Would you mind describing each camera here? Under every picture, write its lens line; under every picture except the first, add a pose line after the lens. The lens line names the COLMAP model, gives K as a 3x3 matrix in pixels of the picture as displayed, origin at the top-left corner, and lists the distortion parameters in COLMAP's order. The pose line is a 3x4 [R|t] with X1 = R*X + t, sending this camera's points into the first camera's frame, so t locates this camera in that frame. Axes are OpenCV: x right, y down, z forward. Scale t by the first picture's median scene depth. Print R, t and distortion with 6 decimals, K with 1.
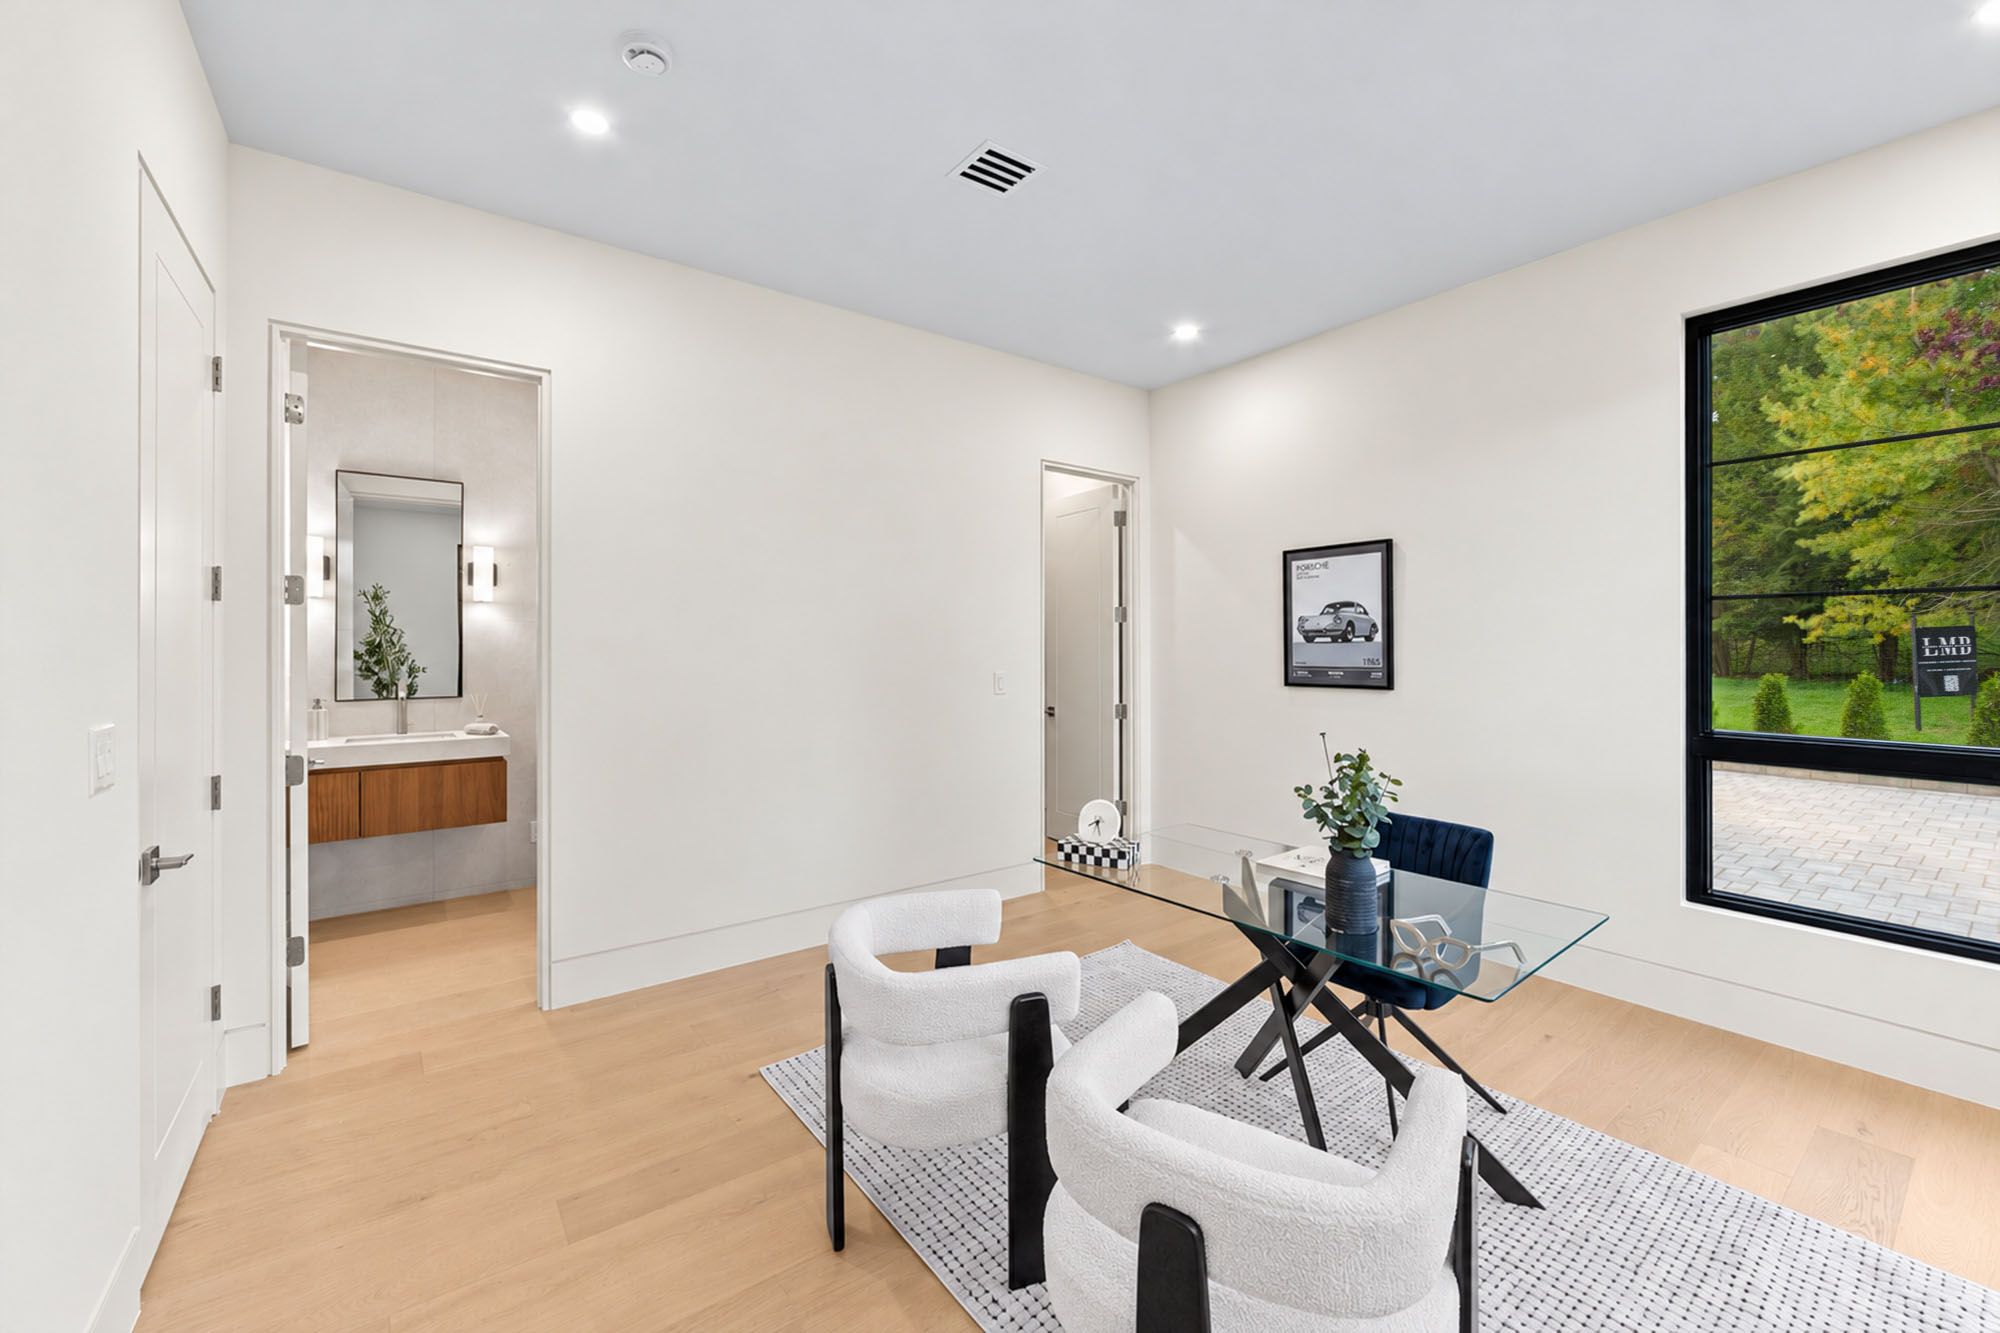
lens RADIAL K [[790.4, 0, 994.8], [0, 790.4, 650.4], [0, 0, 1]] dist [-0.002919, -0.000362]
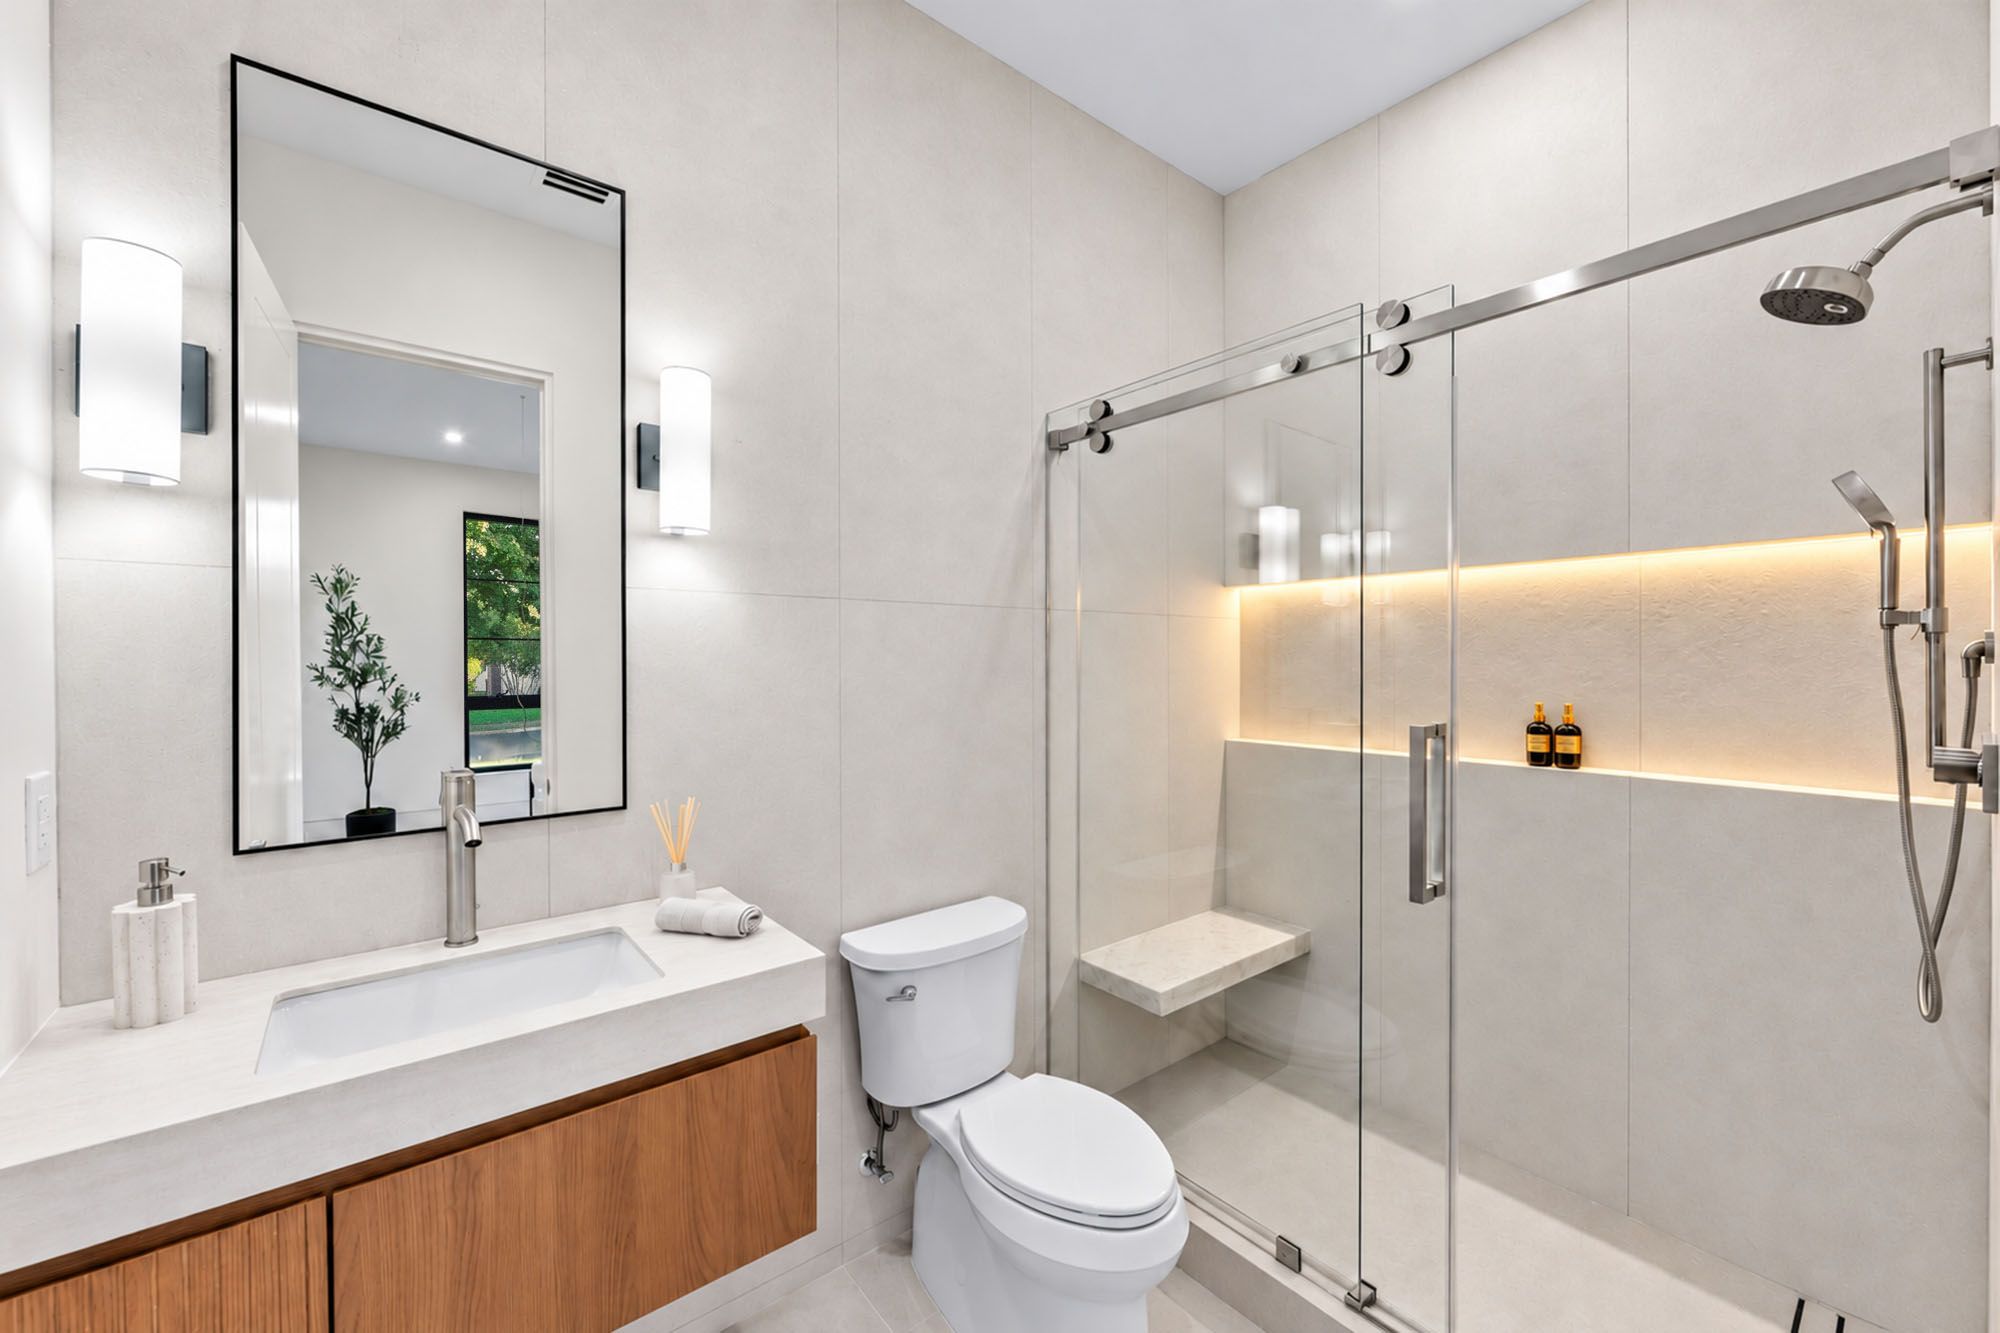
lens RADIAL K [[790.4, 0, 999.9], [0, 790.4, 664.6], [0, 0, 1]] dist [-0.002919, -0.000362]
pose [[0.999224, -0.004461, 0.039122, -0.305529], [0.004345, 0.999986, 0.003047, -0.002620], [-0.039135, -0.002875, 0.999230, 0.378368]]
